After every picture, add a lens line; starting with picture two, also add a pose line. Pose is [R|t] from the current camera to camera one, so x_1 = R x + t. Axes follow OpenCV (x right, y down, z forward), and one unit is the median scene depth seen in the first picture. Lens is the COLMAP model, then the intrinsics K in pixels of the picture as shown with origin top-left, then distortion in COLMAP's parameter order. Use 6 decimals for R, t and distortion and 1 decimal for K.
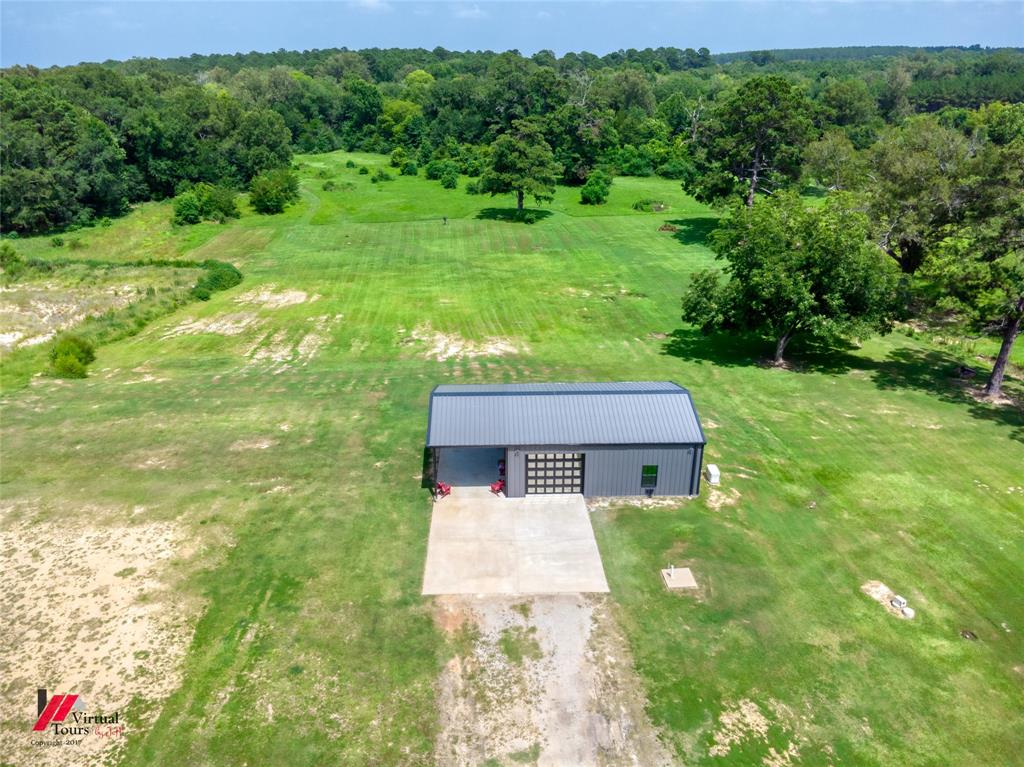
lens RADIAL K [[725.3, 0, 512.0], [0, 725.3, 383.5], [0, 0, 1]] dist [0.001835, 0.000404]
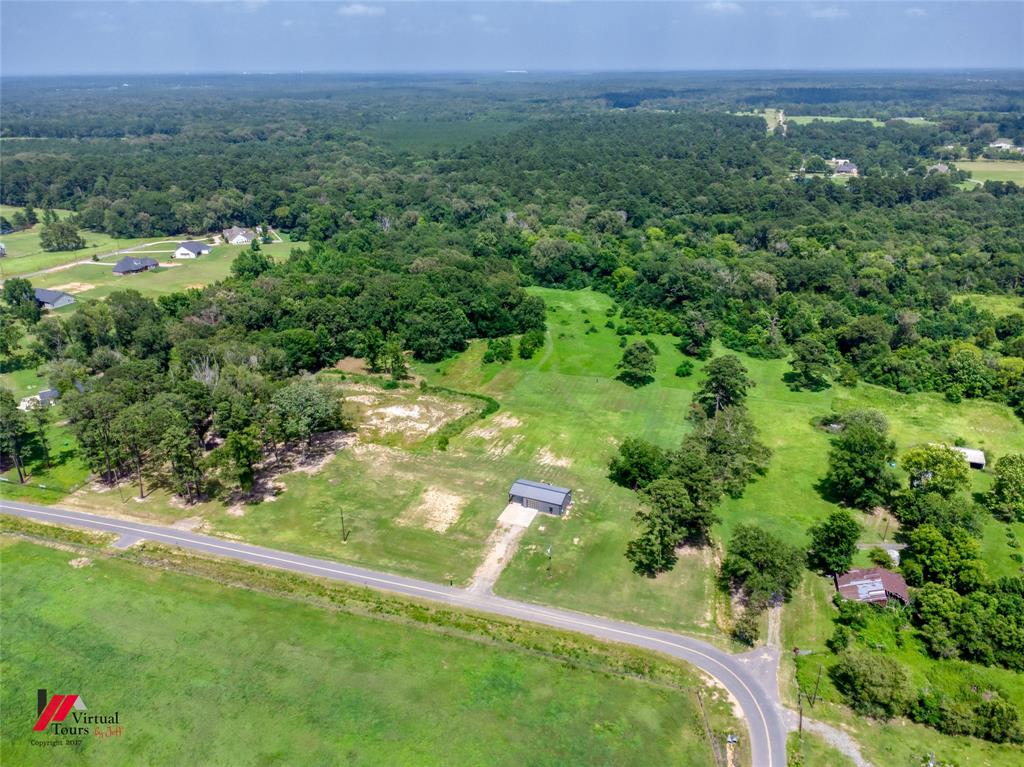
lens RADIAL K [[725.3, 0, 512.0], [0, 725.3, 383.5], [0, 0, 1]] dist [0.001835, 0.000404]
pose [[0.909753, 0.162333, -0.382097, 1.296460], [-0.164698, 0.985981, 0.026754, -0.608637], [0.381084, 0.038591, 0.923735, -2.774882]]
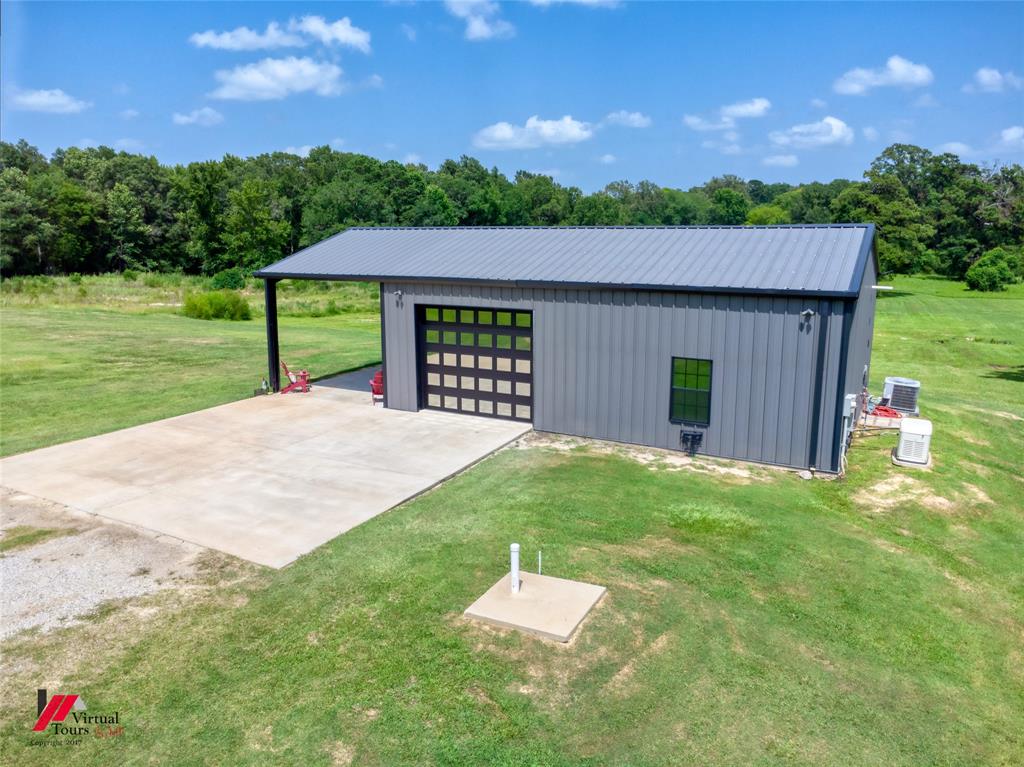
lens RADIAL K [[744.4, 0, 512.0], [0, 744.4, 383.5], [0, 0, 1]] dist [0.005993, -0.001706]
pose [[0.866760, 0.106458, -0.487230, 0.234269], [-0.204659, 0.966829, -0.152830, 0.159275], [0.454798, 0.232183, 0.859796, 0.505962]]
